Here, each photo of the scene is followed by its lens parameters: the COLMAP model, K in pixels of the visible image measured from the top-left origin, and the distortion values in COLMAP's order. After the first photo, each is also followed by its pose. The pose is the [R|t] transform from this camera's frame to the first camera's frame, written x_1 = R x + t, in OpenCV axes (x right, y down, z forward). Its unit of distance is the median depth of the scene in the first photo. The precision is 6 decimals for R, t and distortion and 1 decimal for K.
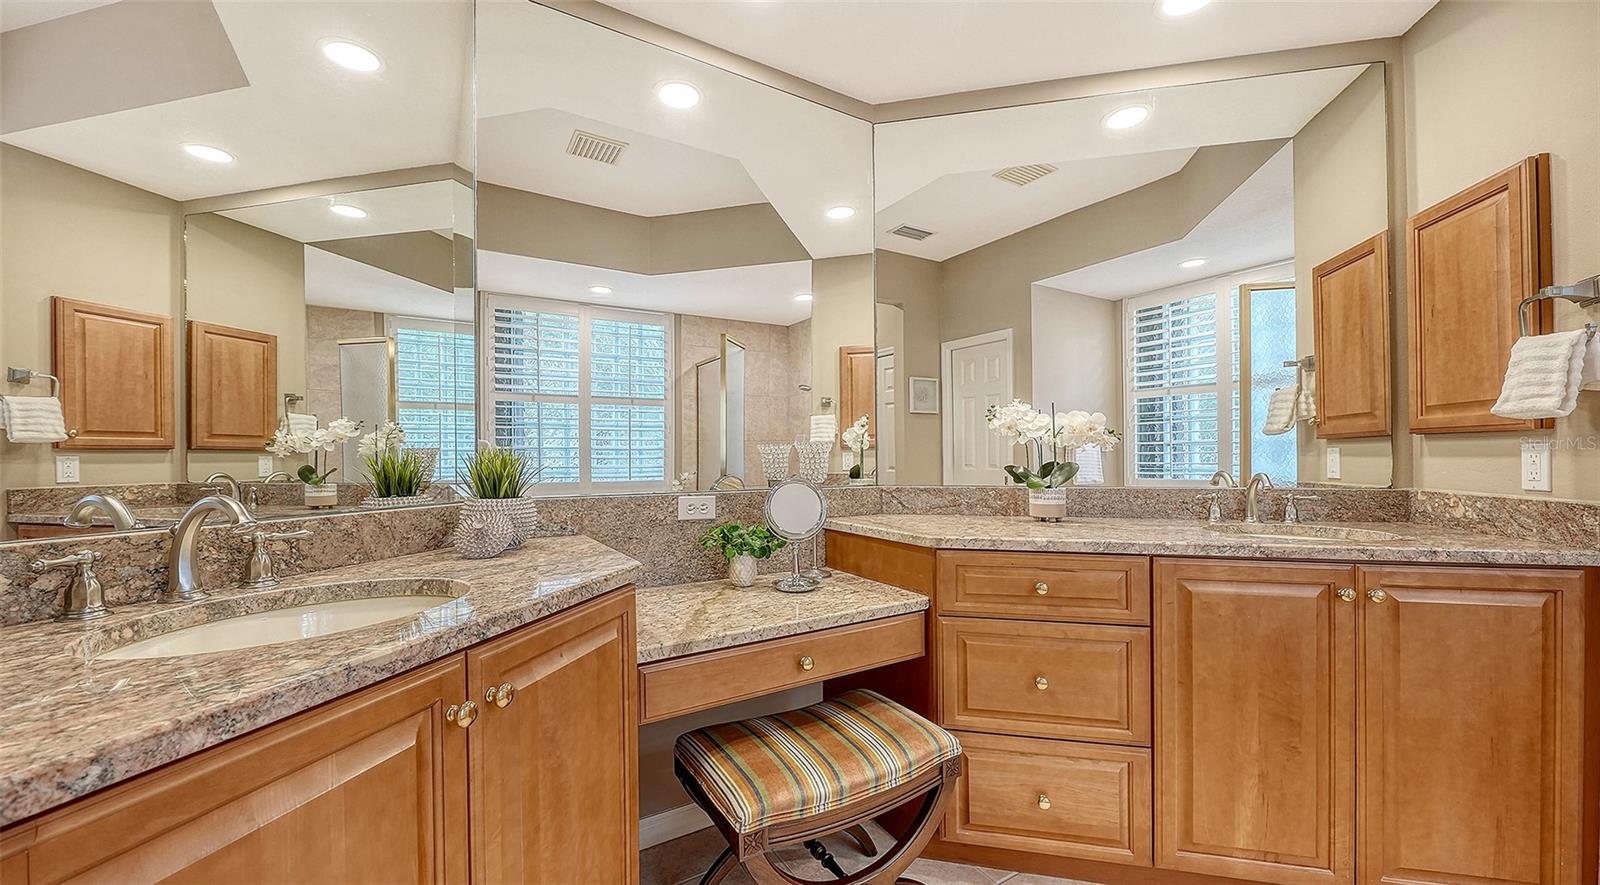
lens RADIAL K [[587.9, 0, 799.5], [0, 587.9, 455.3], [0, 0, 1]] dist [-0.010960, -0.000067]
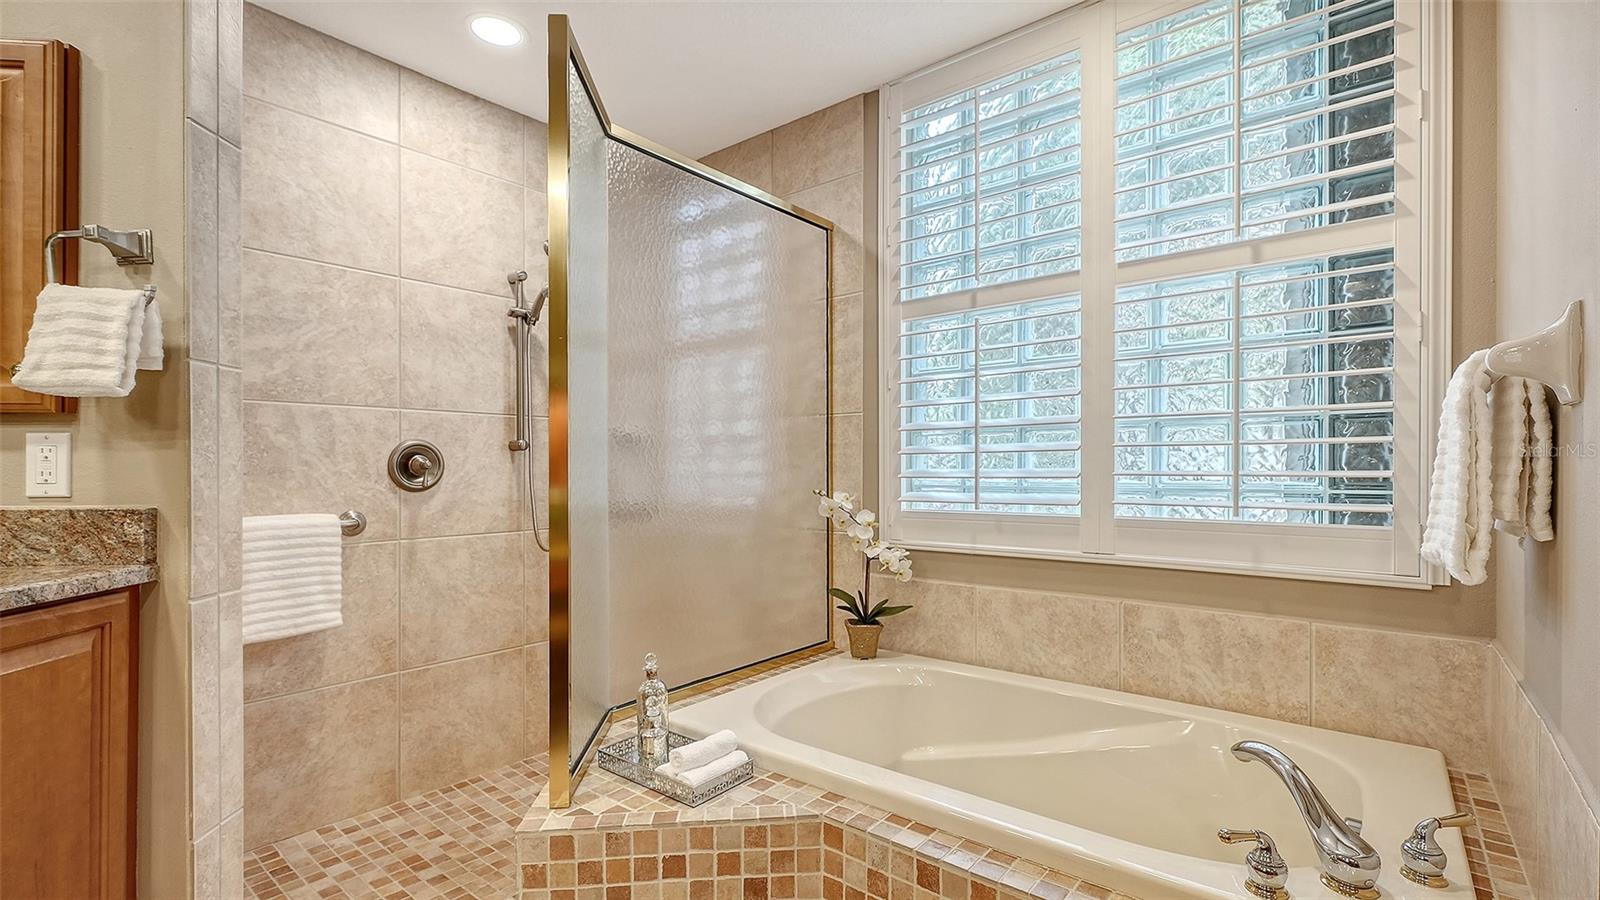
lens RADIAL K [[711.5, 0, 811.1], [0, 711.5, 458.1], [0, 0, 1]] dist [0.000638, -0.000021]
pose [[-0.338470, 0.018203, 0.940801, 0.093103], [0.006038, 0.999834, -0.017173, 0.032644], [-0.940958, -0.000132, -0.338524, 0.387219]]
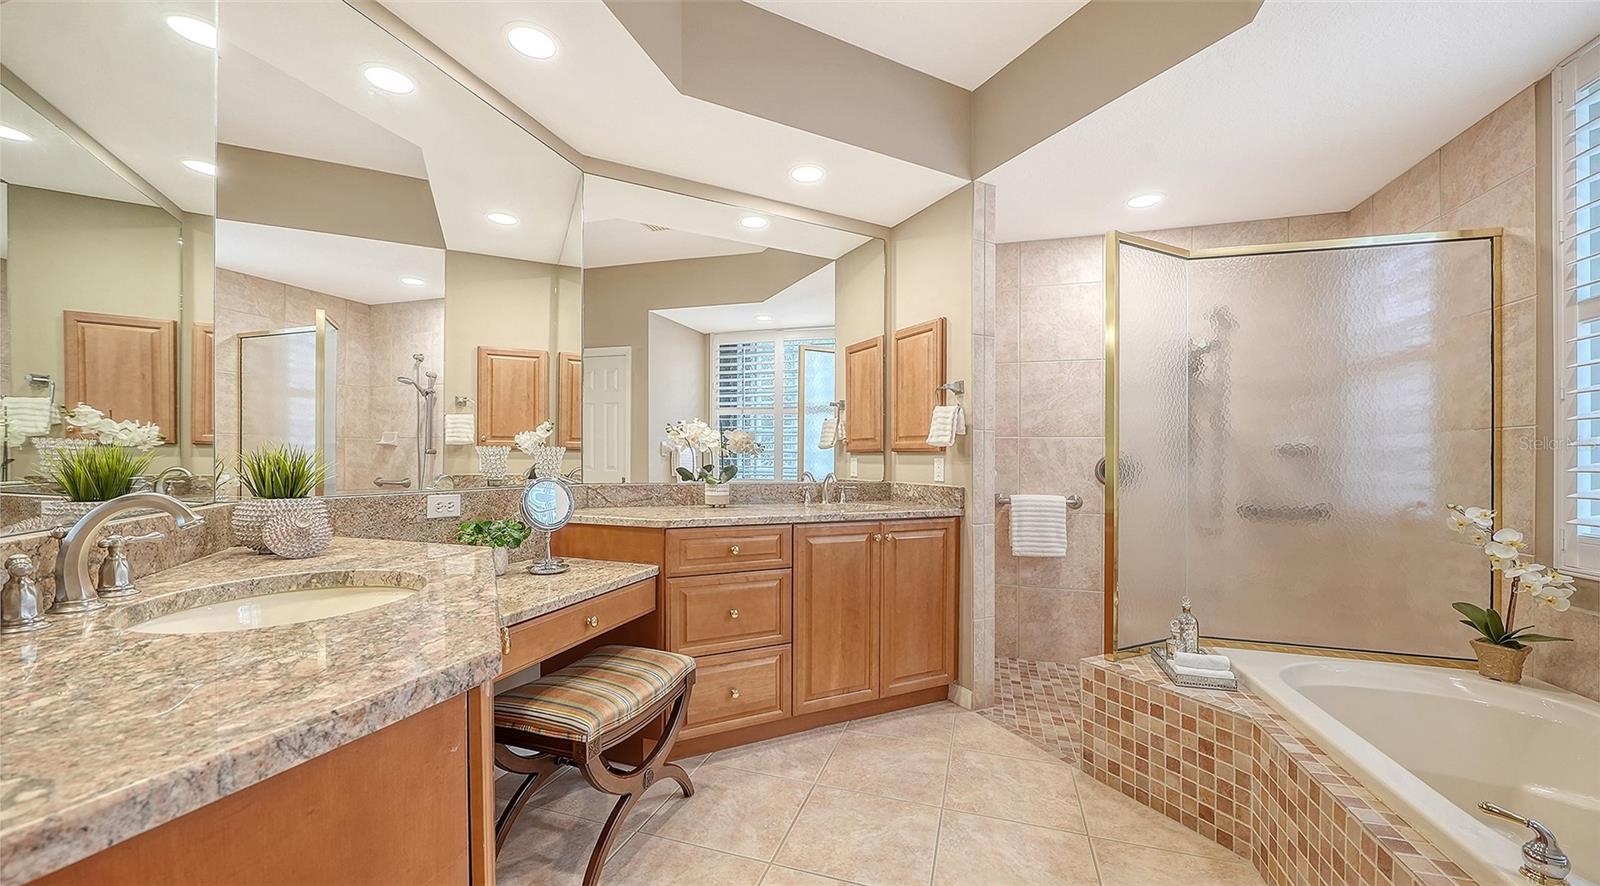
lens RADIAL K [[587.9, 0, 799.5], [0, 587.9, 455.8], [0, 0, 1]] dist [-0.010960, -0.000067]
pose [[0.751767, 0.019003, 0.659155, -0.458280], [-0.016323, 0.999815, -0.010208, 0.000583], [-0.659227, -0.003086, 0.751938, -0.232070]]
